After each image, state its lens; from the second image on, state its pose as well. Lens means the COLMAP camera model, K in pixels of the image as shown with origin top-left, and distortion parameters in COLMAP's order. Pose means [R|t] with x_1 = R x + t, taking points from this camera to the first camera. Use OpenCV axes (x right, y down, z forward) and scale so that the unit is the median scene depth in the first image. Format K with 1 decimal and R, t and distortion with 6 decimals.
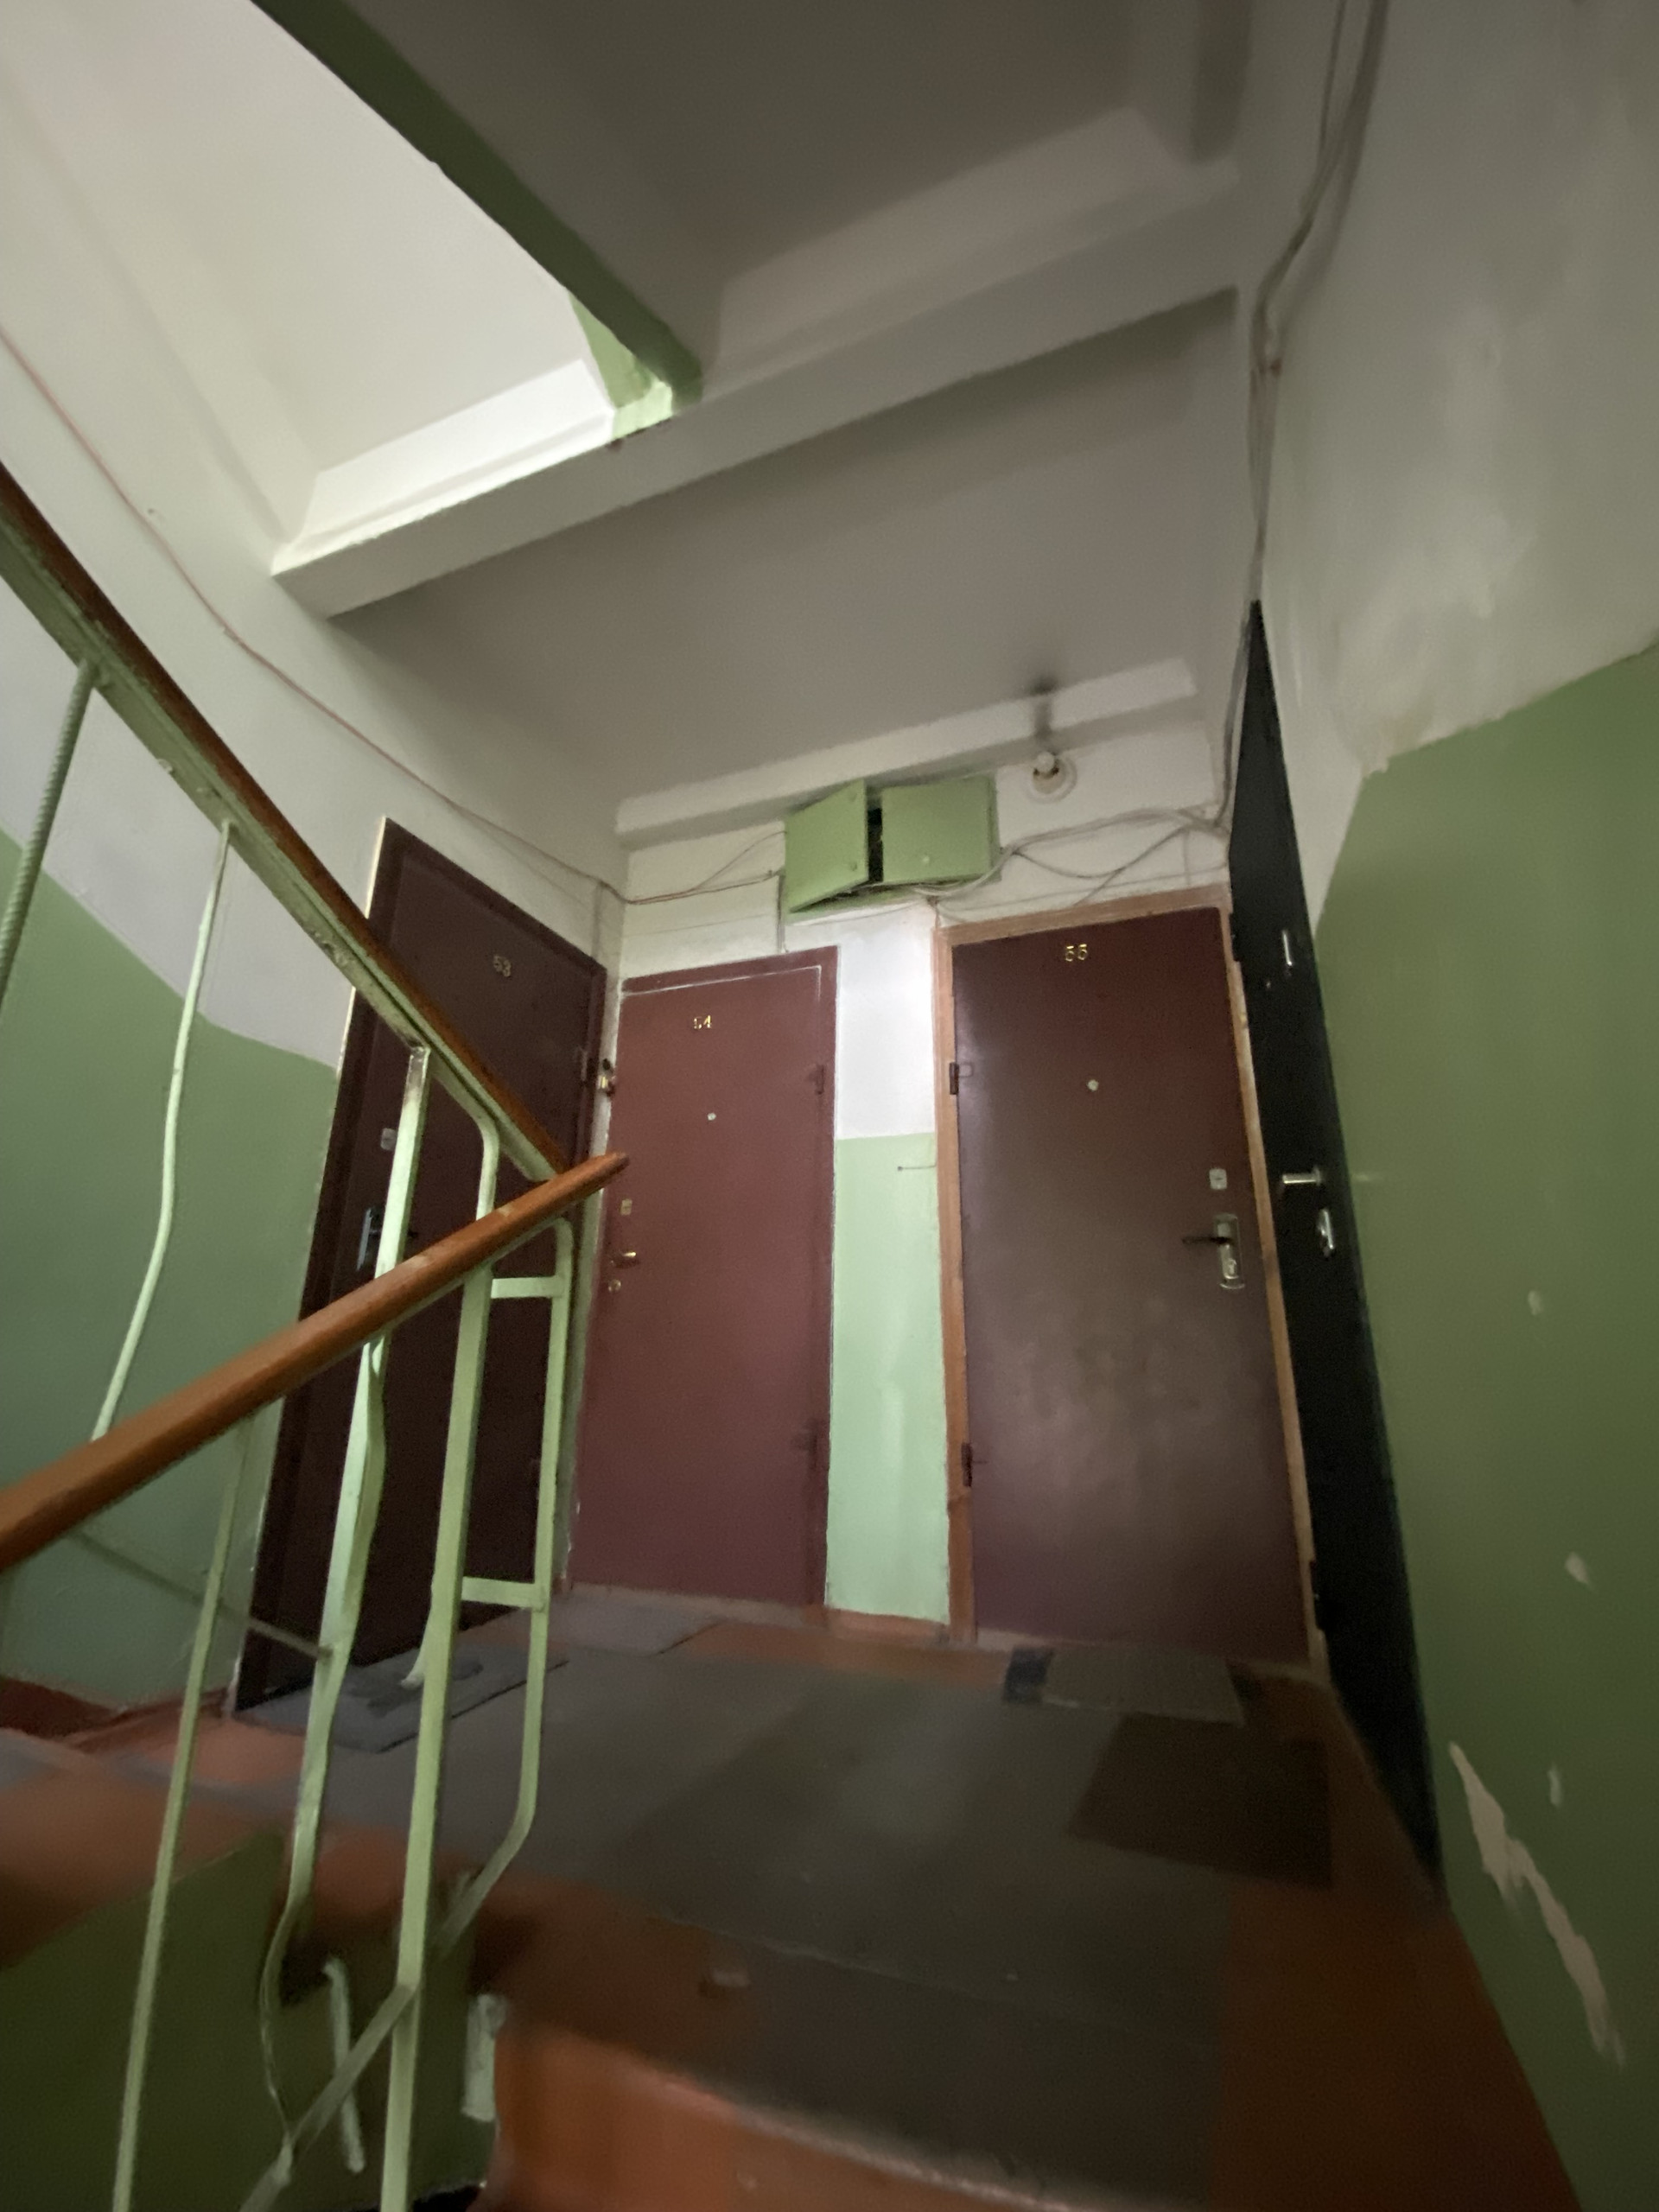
lens RADIAL K [[882.3, 0, 829.5], [0, 882.3, 1114.5], [0, 0, 1]] dist [0.028908, -0.027650]
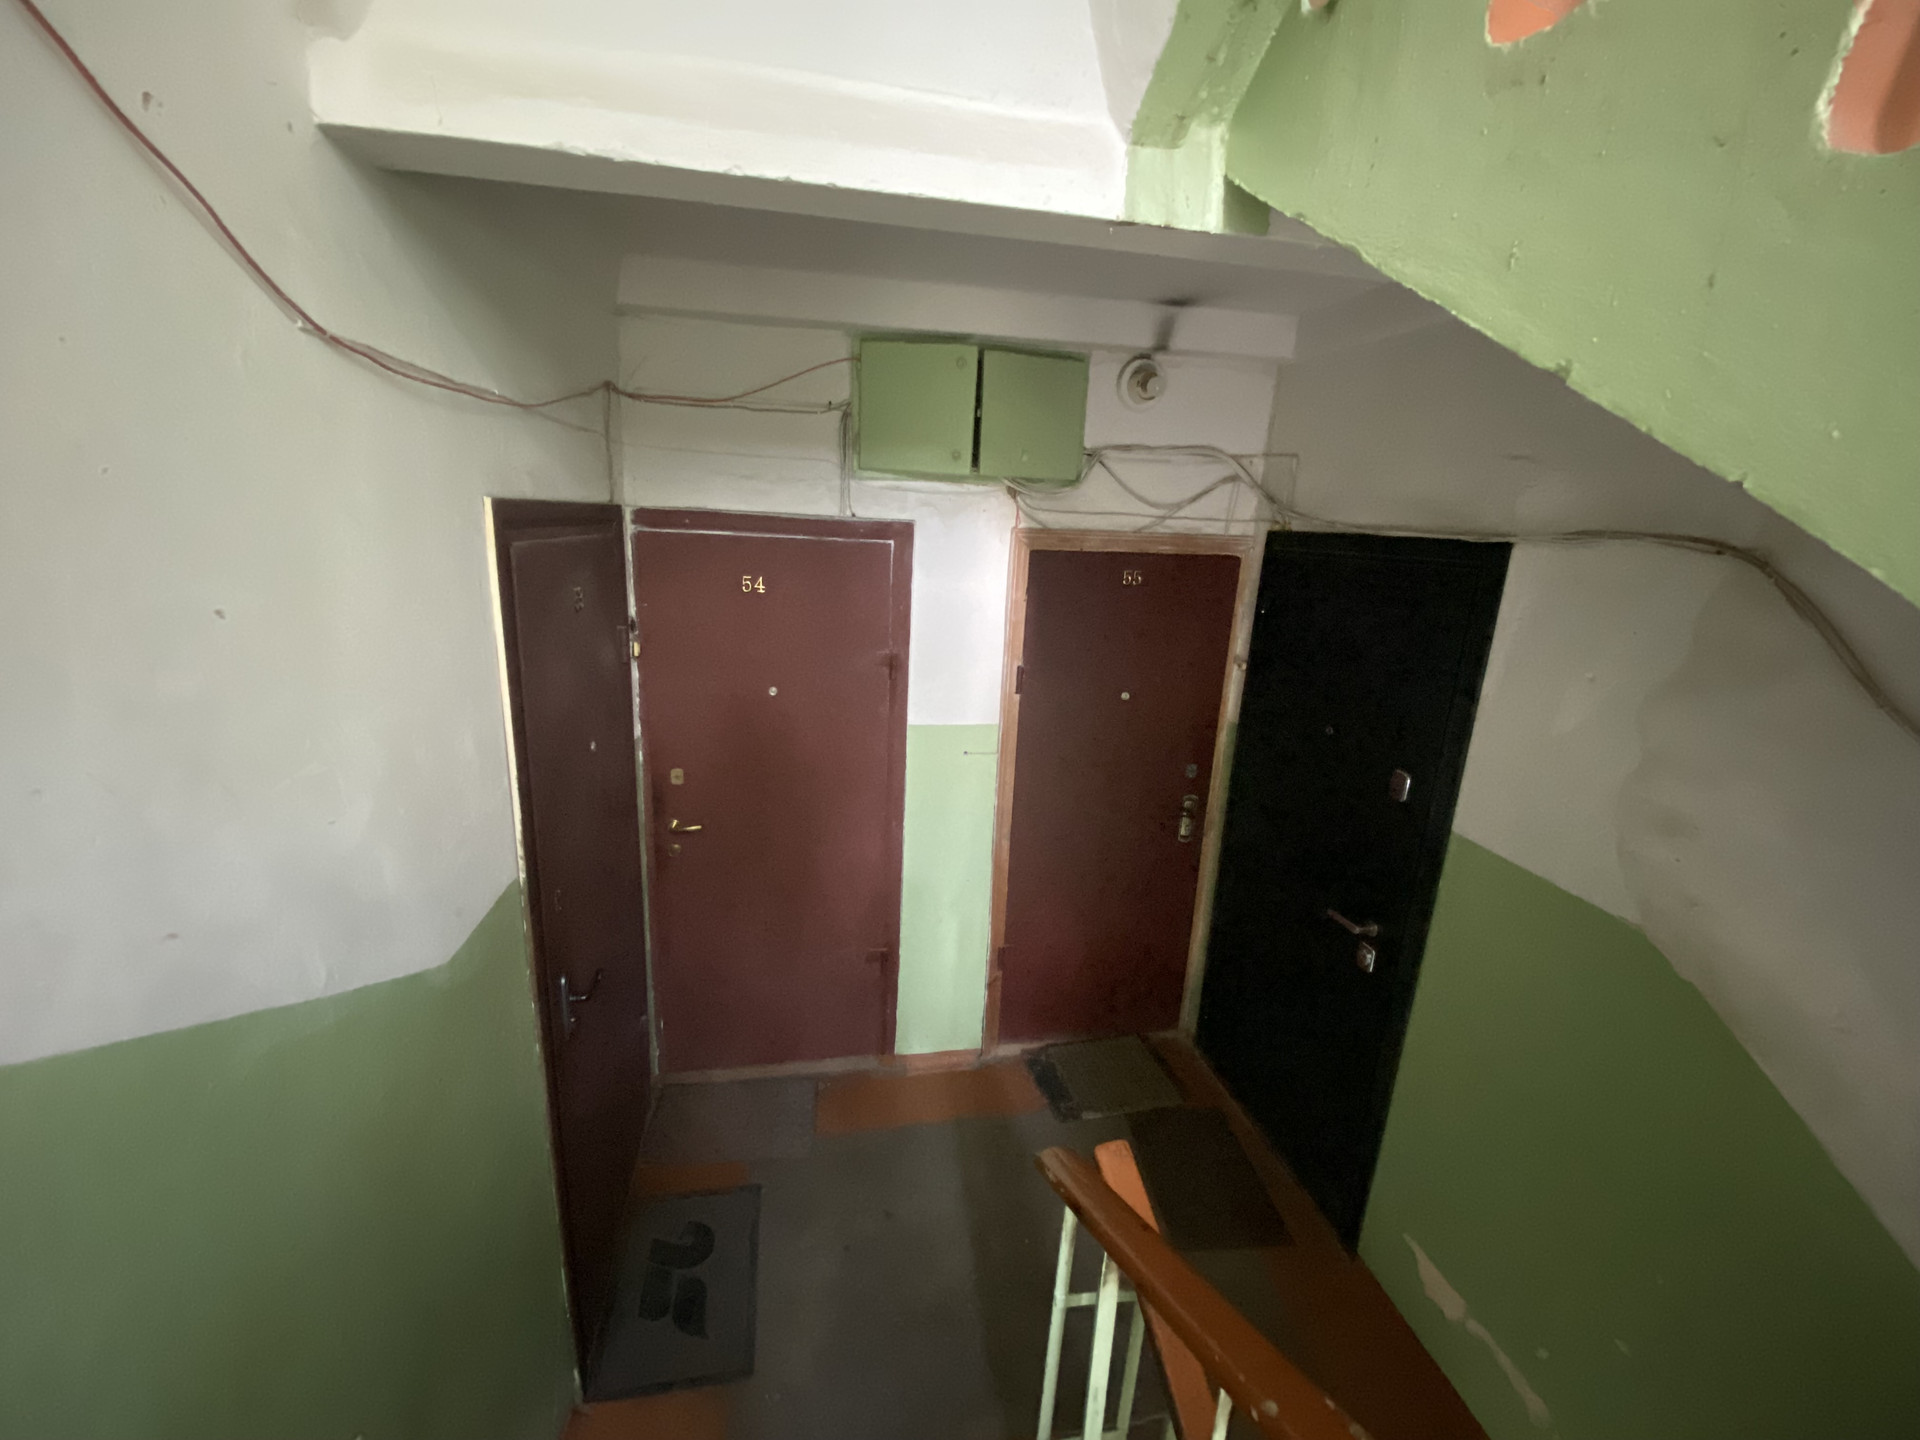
lens RADIAL K [[765.8, 0, 958.0], [0, 765.8, 714.9], [0, 0, 1]] dist [0.028908, -0.027650]
pose [[0.845587, -0.109285, 0.522531, -0.428900], [-0.181006, 0.862144, 0.473227, -0.435267], [-0.502214, -0.494736, 0.709237, 0.299908]]
